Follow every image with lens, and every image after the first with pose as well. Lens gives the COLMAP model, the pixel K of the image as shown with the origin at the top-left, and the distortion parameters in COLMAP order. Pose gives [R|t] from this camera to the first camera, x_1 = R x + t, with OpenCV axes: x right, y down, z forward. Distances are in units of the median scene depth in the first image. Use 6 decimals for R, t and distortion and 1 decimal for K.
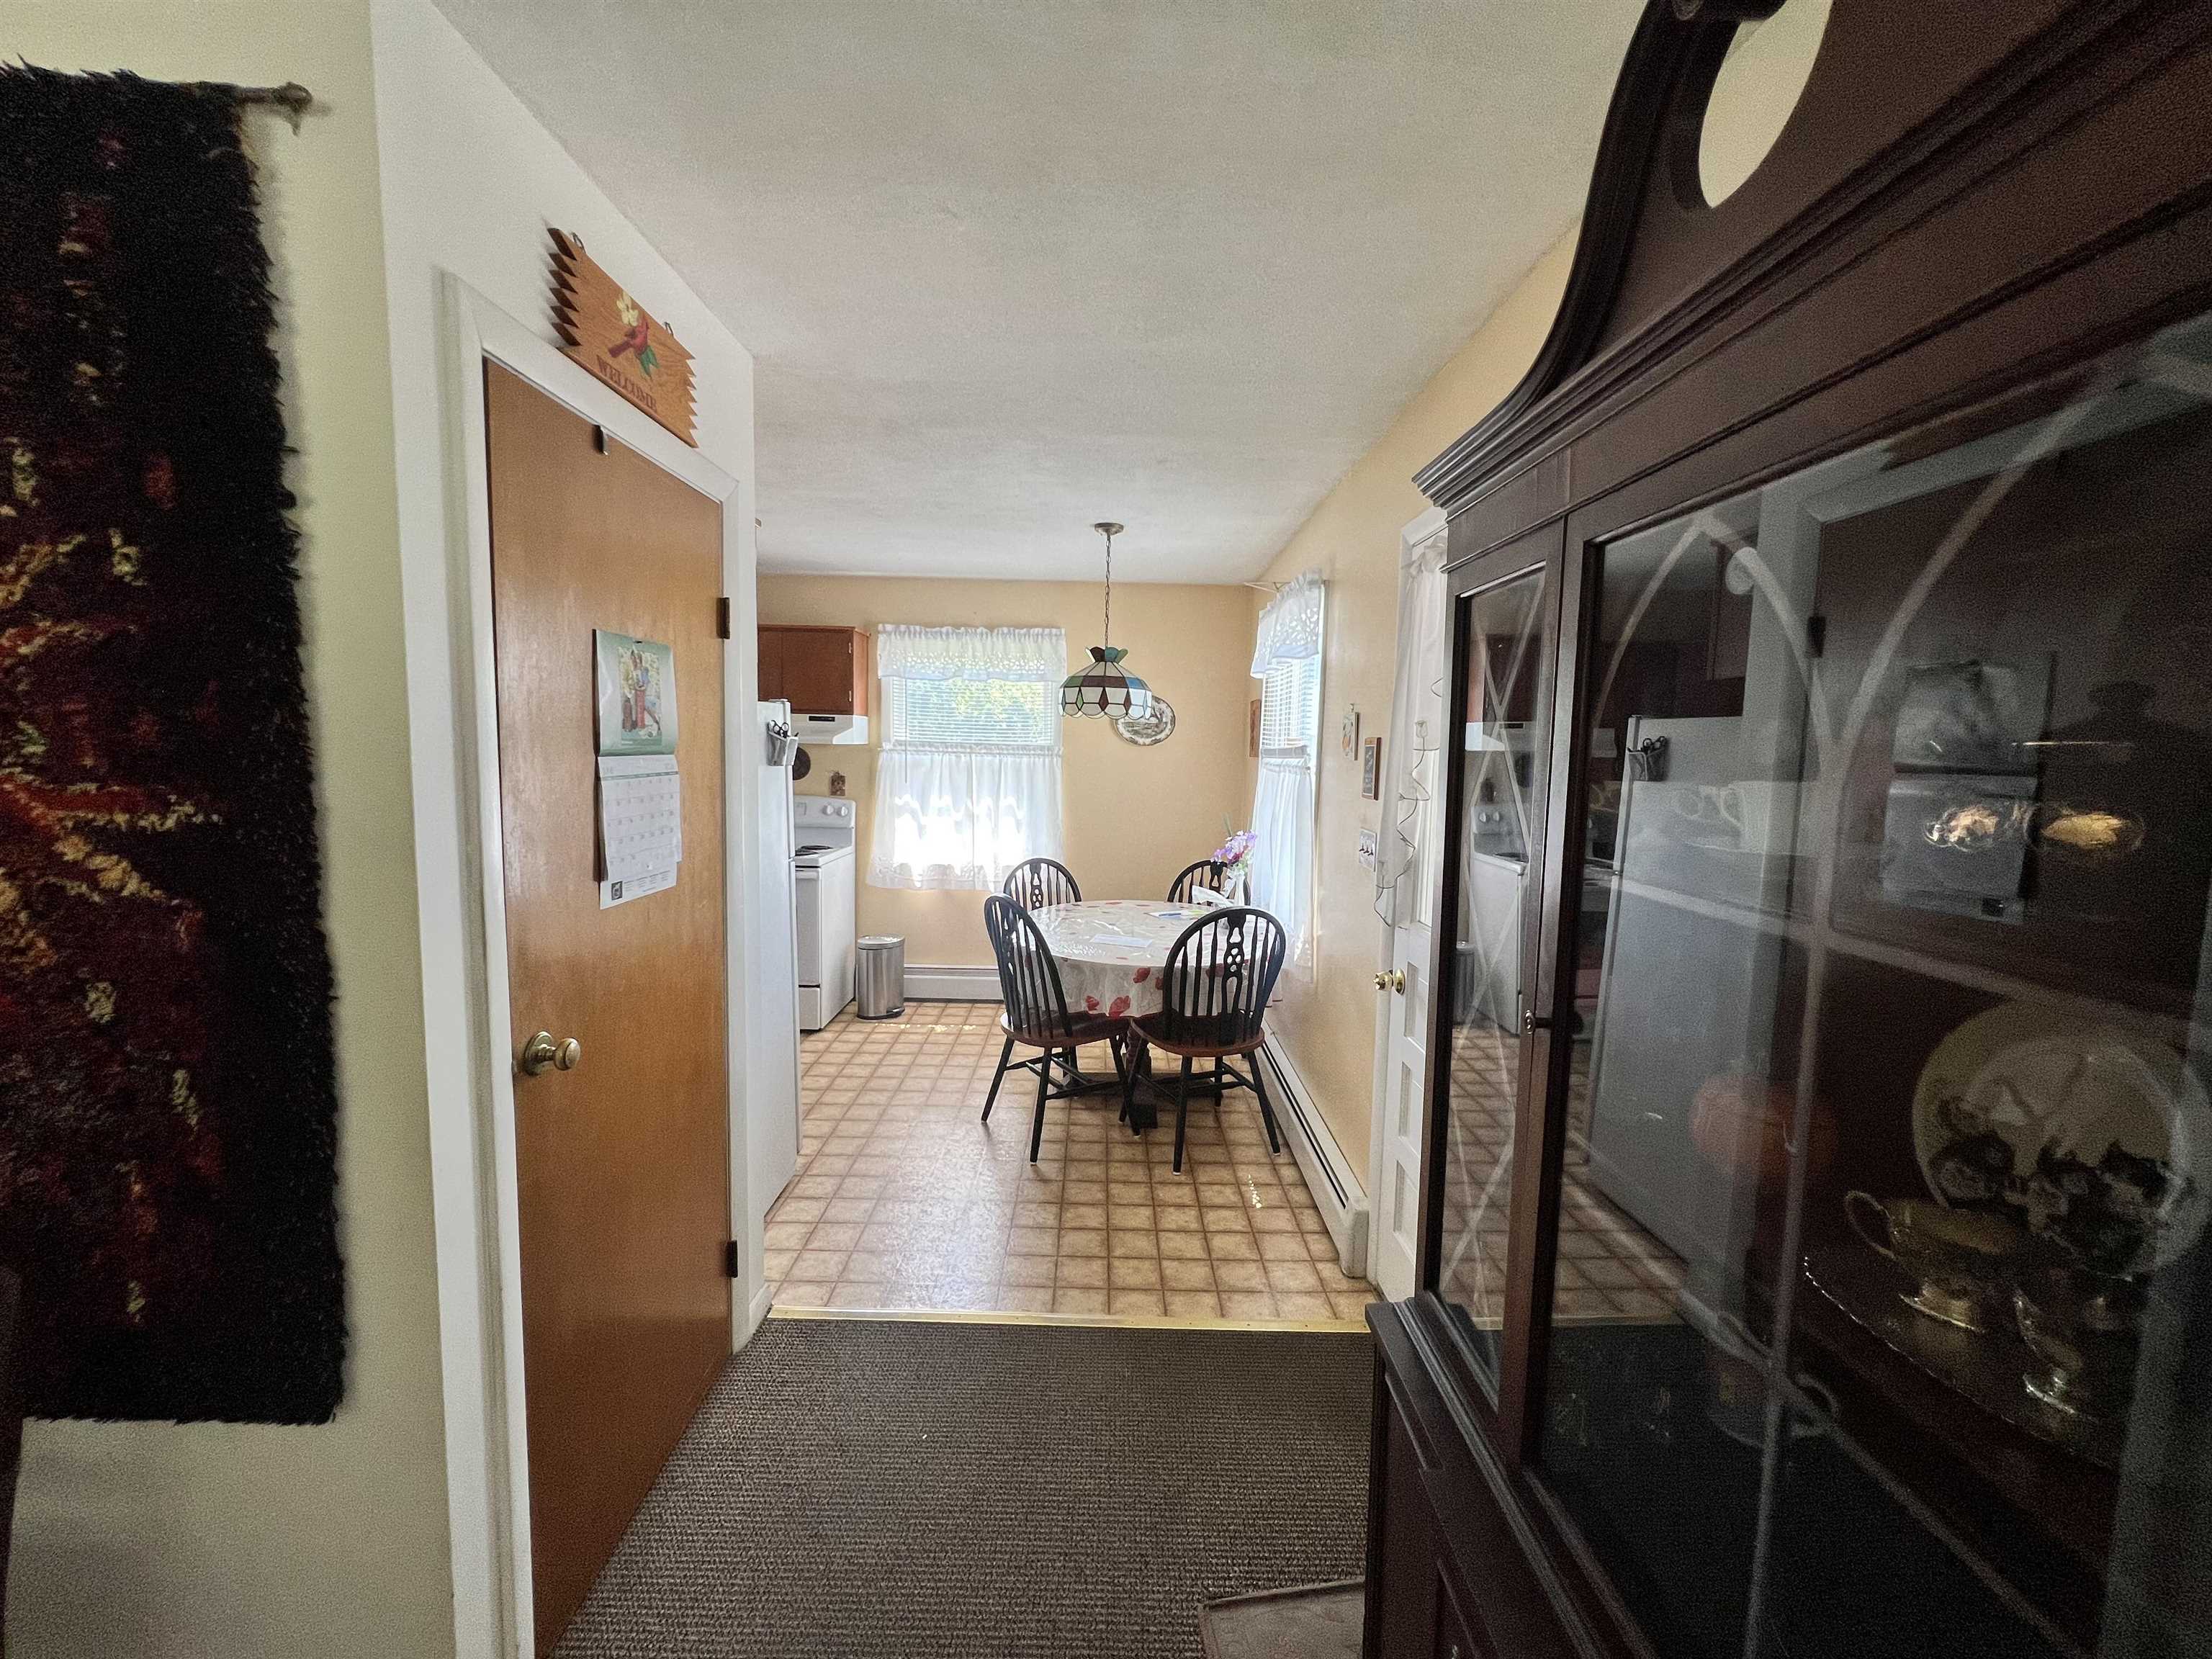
lens RADIAL K [[887.8, 0, 1110.7], [0, 887.8, 823.7], [0, 0, 1]] dist [-0.003488, 0.000860]
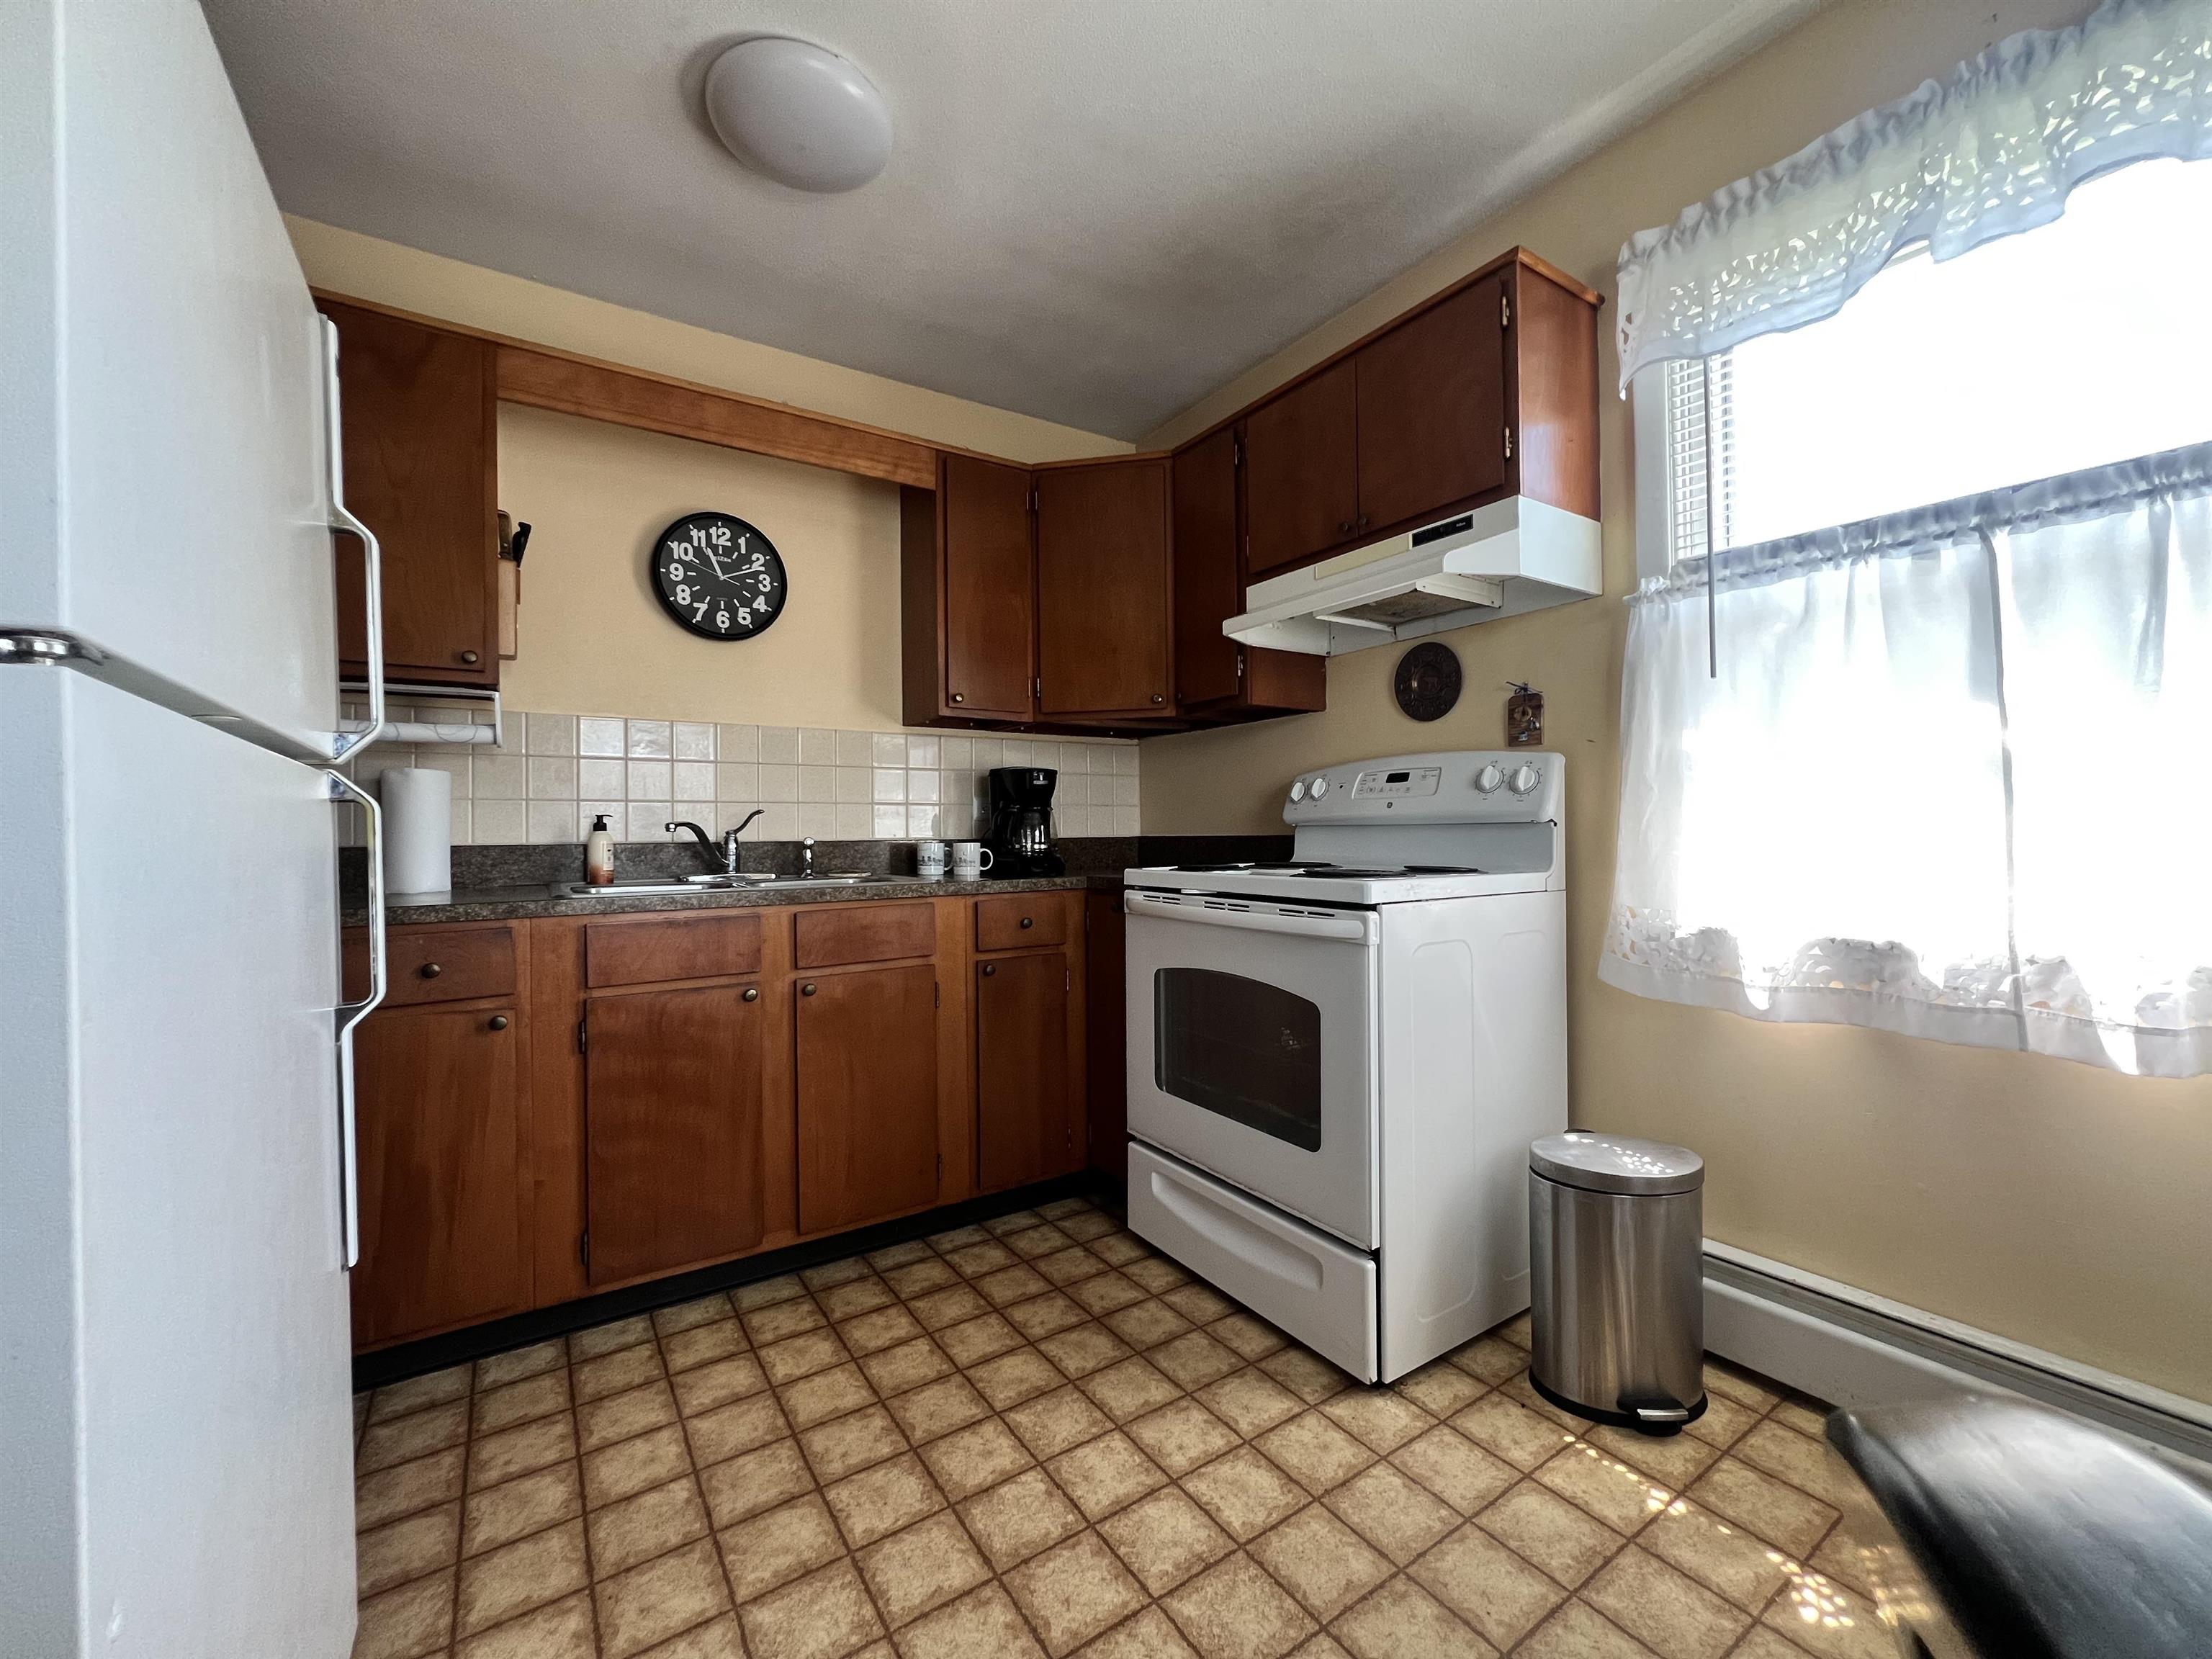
lens RADIAL K [[887.8, 0, 1105.9], [0, 887.8, 827.9], [0, 0, 1]] dist [-0.003488, 0.000860]
pose [[0.542429, -0.033706, -0.839425, -0.082295], [-0.051236, 0.996008, -0.073101, 0.043648], [0.838538, 0.082661, 0.538537, 0.652704]]
